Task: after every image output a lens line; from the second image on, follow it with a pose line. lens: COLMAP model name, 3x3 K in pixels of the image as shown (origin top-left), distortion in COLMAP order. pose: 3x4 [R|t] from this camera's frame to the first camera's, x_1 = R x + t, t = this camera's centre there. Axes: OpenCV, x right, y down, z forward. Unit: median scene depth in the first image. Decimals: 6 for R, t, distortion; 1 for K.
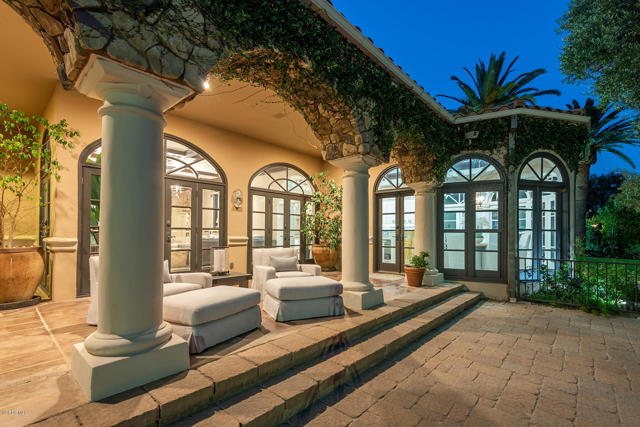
lens RADIAL K [[292.3, 0, 322.0], [0, 292.3, 226.2], [0, 0, 1]] dist [0.012475, -0.003910]
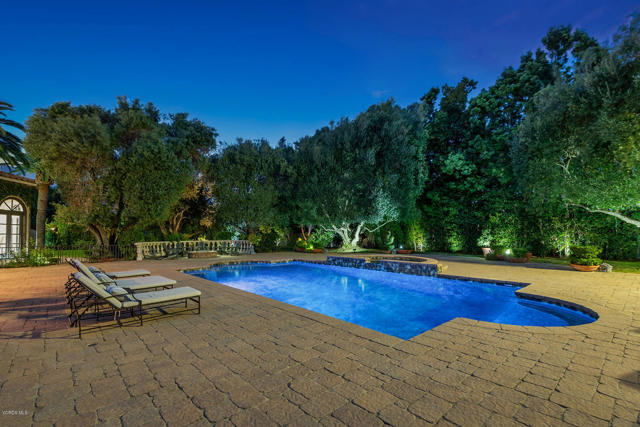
lens RADIAL K [[292.3, 0, 330.5], [0, 292.3, 226.1], [0, 0, 1]] dist [0.012475, -0.003910]
pose [[0.088427, 0.013166, 0.995996, -1.127097], [-0.009842, 0.999875, -0.012343, -0.039883], [-0.996034, -0.008711, 0.088546, -1.427241]]
